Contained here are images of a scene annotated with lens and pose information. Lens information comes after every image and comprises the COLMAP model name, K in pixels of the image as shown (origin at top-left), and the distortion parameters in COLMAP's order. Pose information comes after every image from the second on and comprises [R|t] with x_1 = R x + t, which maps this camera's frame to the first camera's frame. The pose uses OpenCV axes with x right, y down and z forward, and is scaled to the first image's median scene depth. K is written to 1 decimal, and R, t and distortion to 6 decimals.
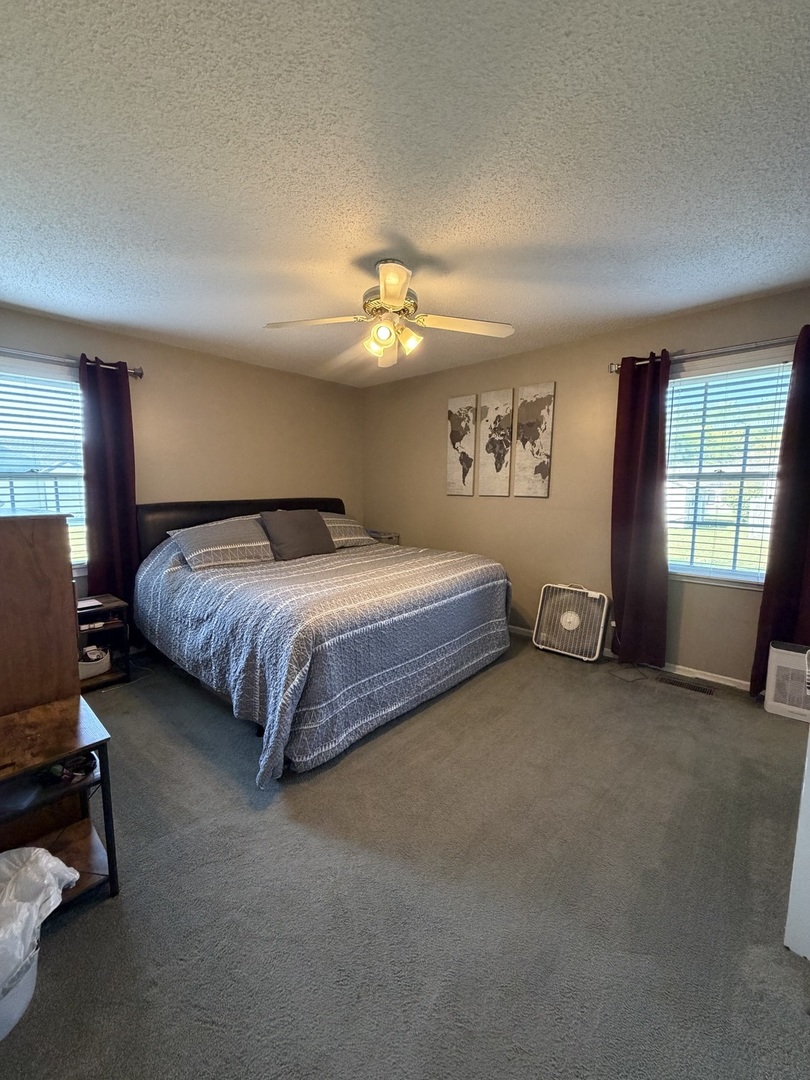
lens RADIAL K [[429.4, 0, 399.0], [0, 429.4, 541.0], [0, 0, 1]] dist [-0.001927, 0.000609]
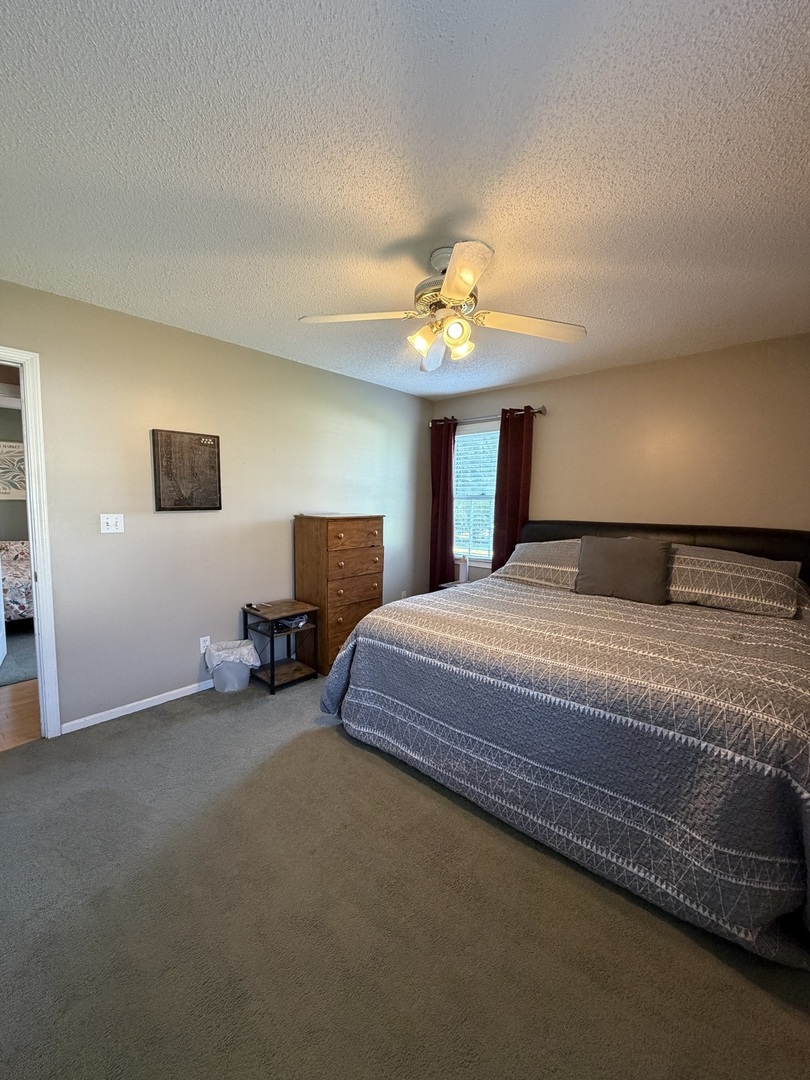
lens RADIAL K [[429.4, 0, 398.7], [0, 429.4, 538.1], [0, 0, 1]] dist [-0.001927, 0.000609]
pose [[-0.005287, 0.088771, -0.996038, 0.718206], [-0.136900, 0.986610, 0.088657, -0.112529], [0.990571, 0.136826, 0.006936, 0.775484]]
